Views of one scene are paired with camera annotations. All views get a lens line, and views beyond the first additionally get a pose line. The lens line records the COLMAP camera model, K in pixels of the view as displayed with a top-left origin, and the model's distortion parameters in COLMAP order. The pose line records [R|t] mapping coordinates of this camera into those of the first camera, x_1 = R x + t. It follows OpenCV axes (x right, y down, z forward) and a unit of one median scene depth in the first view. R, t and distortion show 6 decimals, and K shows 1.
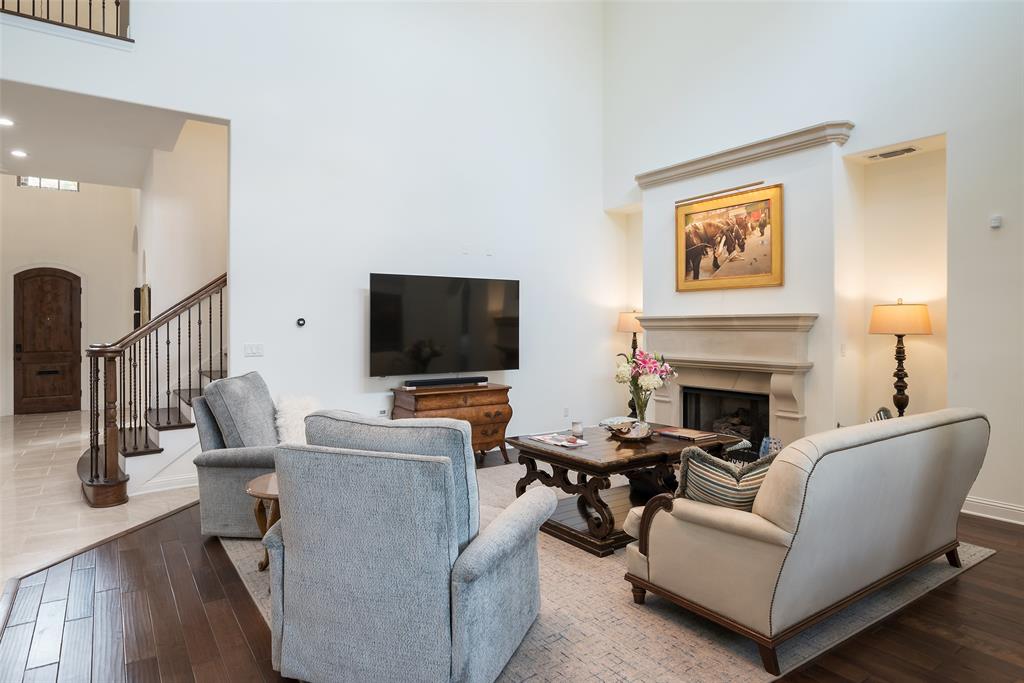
lens RADIAL K [[580.8, 0, 510.6], [0, 580.8, 333.0], [0, 0, 1]] dist [-0.000104, 0.000571]
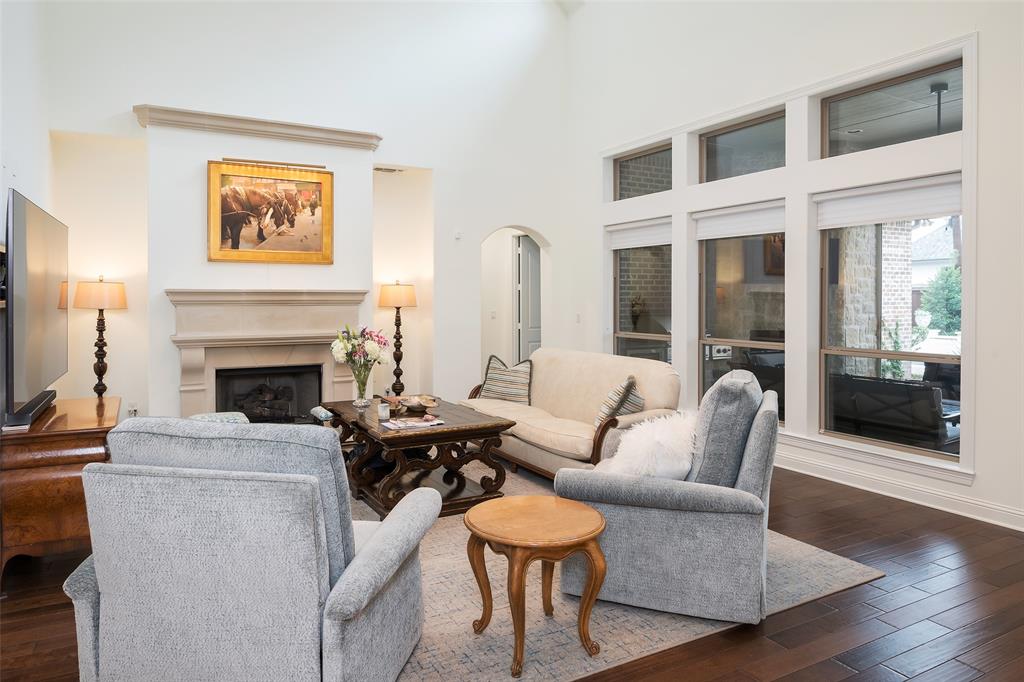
lens RADIAL K [[488.0, 0, 511.4], [0, 488.0, 307.0], [0, 0, 1]] dist [-0.000368, 0.000069]
pose [[0.242318, -0.012360, 0.970118, -0.329767], [0.009327, 0.999902, 0.010410, -0.006099], [-0.970152, 0.006526, 0.242410, 0.413712]]
